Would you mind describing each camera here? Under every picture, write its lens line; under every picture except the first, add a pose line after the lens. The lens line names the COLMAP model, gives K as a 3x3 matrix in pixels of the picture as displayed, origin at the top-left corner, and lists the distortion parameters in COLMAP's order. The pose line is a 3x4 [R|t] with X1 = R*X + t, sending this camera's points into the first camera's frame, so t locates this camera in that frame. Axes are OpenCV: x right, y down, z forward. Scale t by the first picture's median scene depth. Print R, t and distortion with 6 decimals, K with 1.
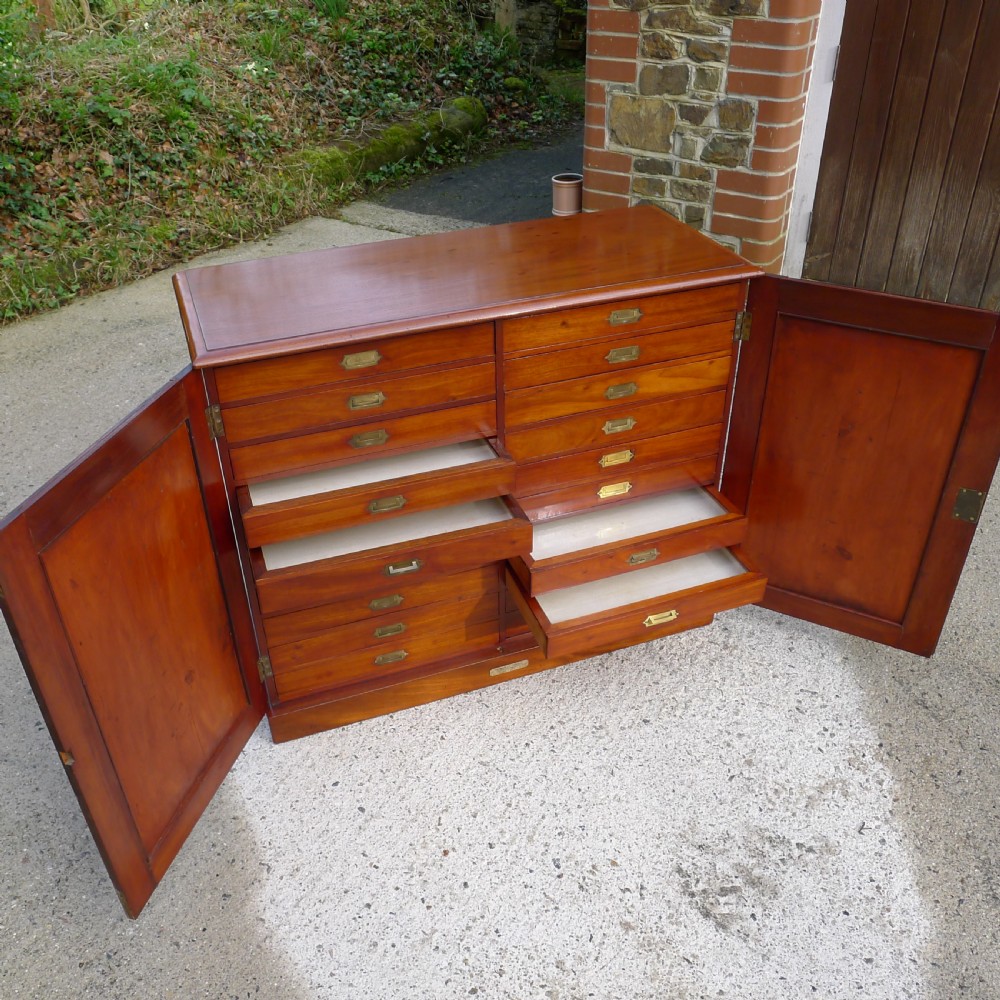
lens RADIAL K [[947.8, 0, 489.3], [0, 947.8, 500.1], [0, 0, 1]] dist [-0.056109, 0.015017]
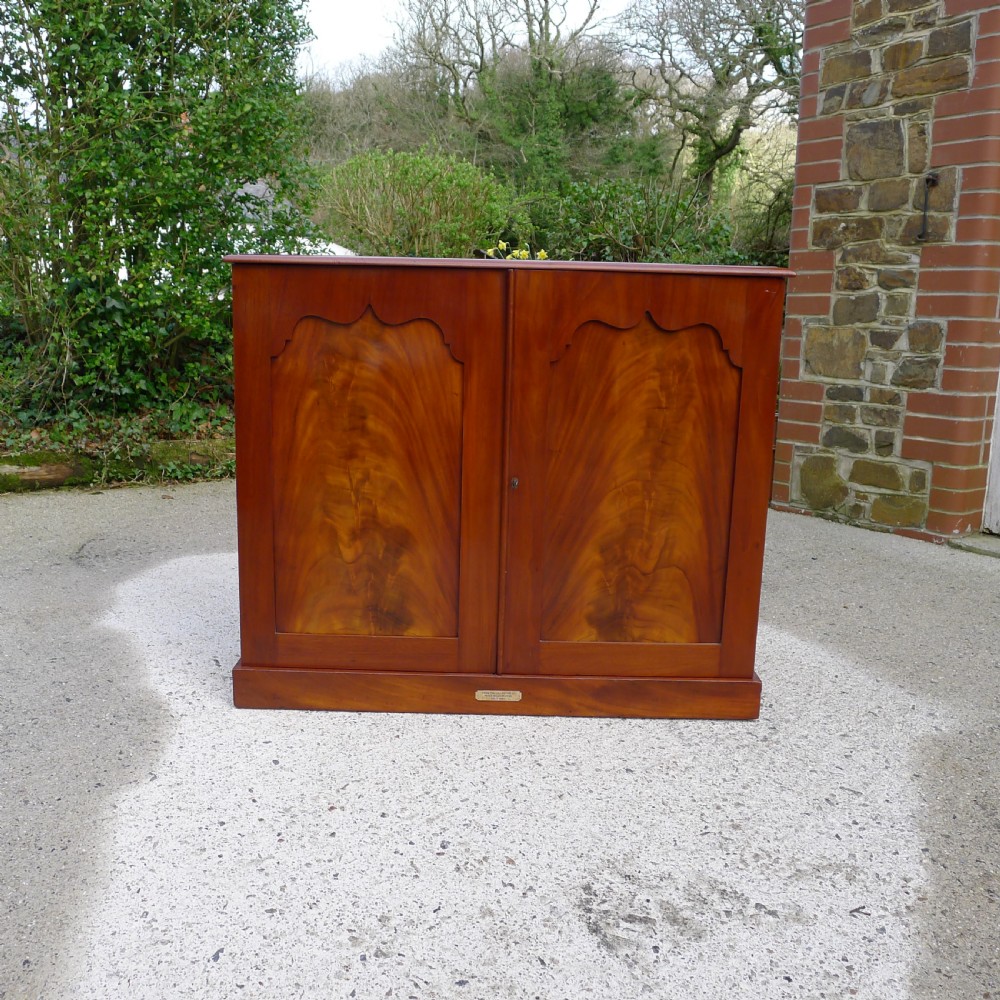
lens RADIAL K [[947.9, 0, 496.4], [0, 947.9, 497.1], [0, 0, 1]] dist [-0.049235, 0.003068]
pose [[0.939217, 0.104211, -0.327127, 0.179657], [-0.225971, 0.904977, -0.360492, 0.203188], [0.258475, 0.412501, 0.873518, 0.085819]]
